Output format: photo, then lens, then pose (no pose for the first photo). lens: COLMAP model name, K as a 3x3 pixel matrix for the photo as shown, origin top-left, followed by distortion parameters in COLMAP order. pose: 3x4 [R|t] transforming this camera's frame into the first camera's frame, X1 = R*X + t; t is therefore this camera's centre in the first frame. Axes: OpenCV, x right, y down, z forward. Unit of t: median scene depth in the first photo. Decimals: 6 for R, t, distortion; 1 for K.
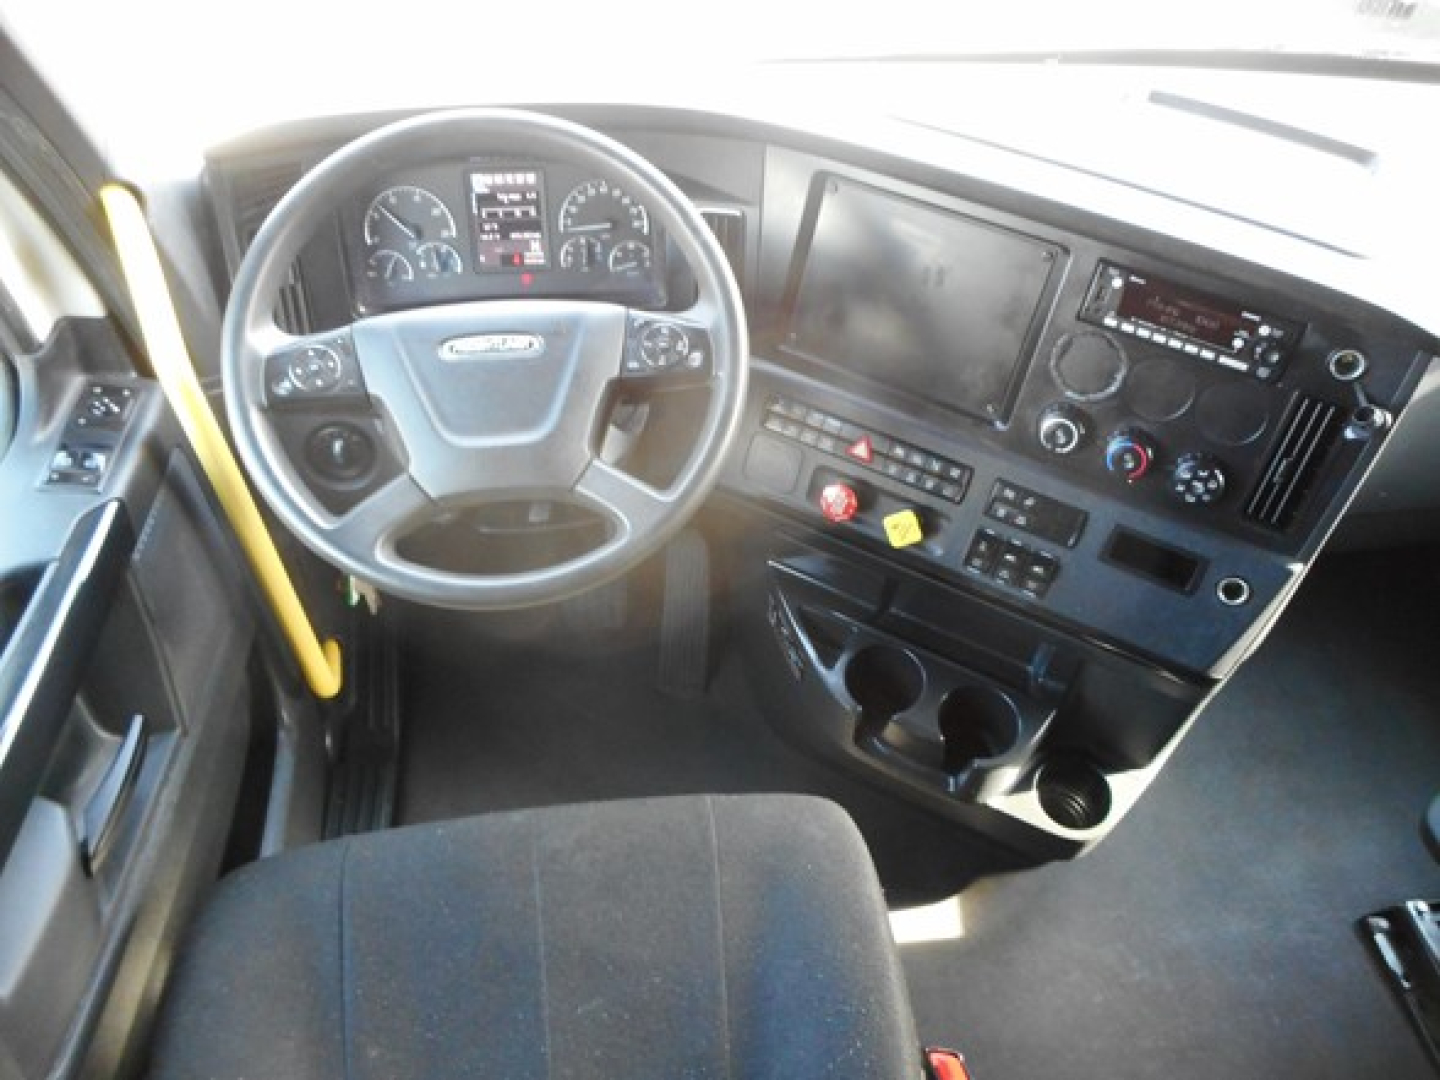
lens RADIAL K [[1061.9, 0, 720.0], [0, 1061.9, 540.0], [0, 0, 1]] dist [0.001722, -0.009585]
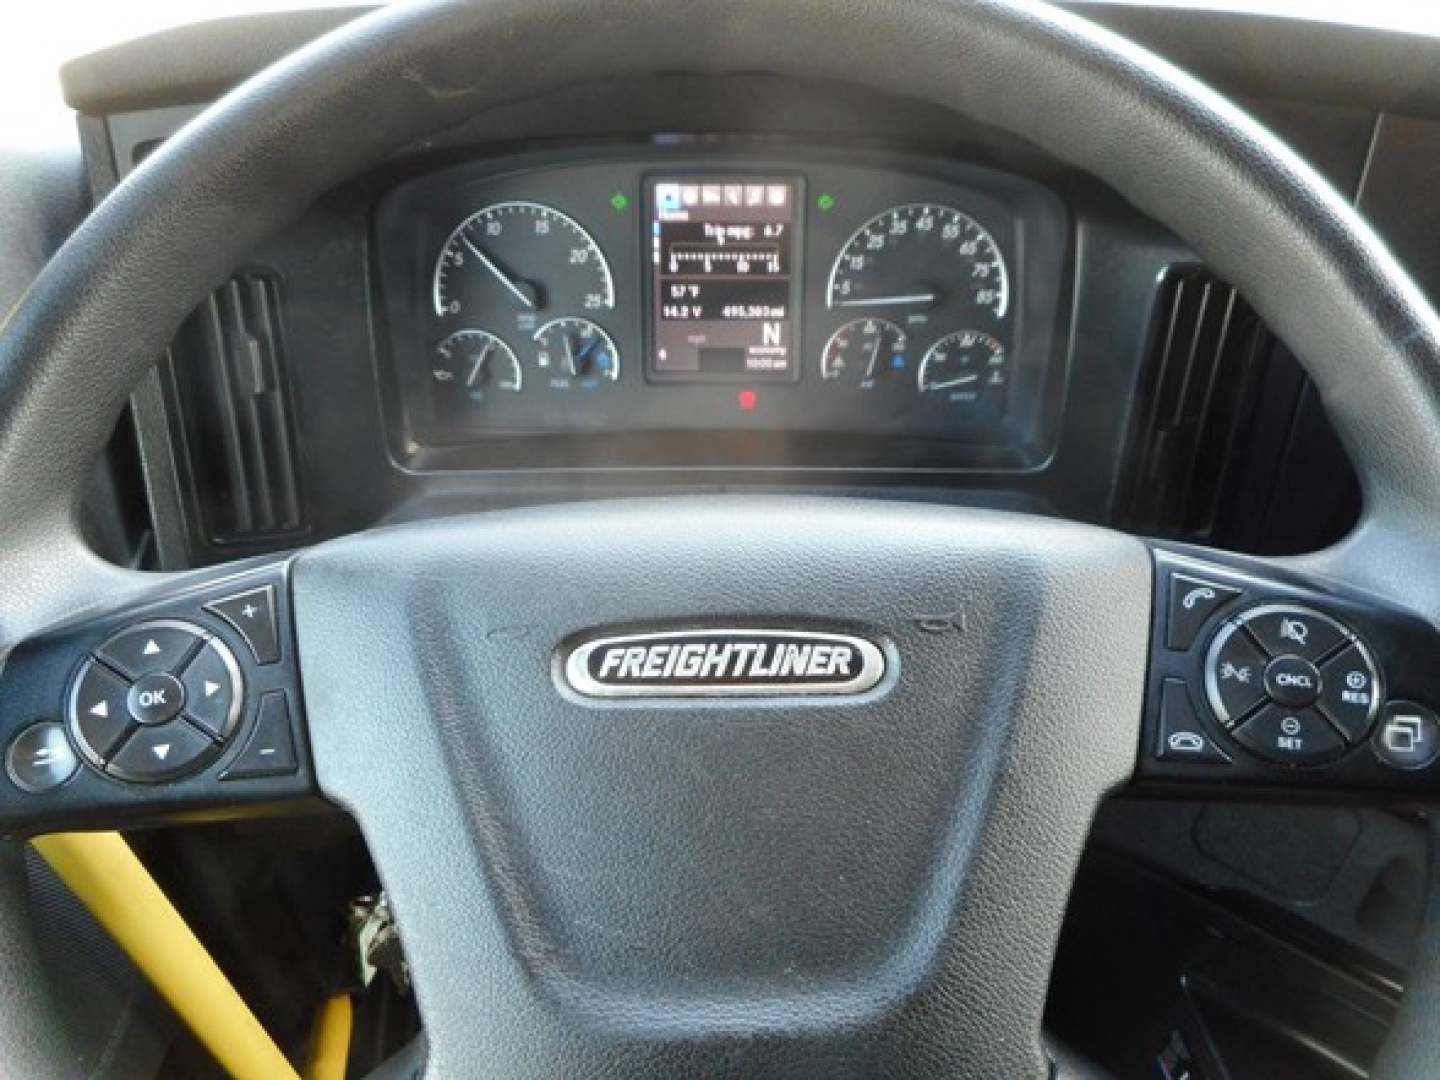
lens RADIAL K [[1061.9, 0, 720.0], [0, 1061.9, 540.0], [0, 0, 1]] dist [0.001722, -0.009585]
pose [[0.992253, 0.063416, -0.106826, -0.141715], [-0.071704, 0.994556, -0.075610, -0.146327], [0.101449, 0.082684, 0.991399, 0.530741]]
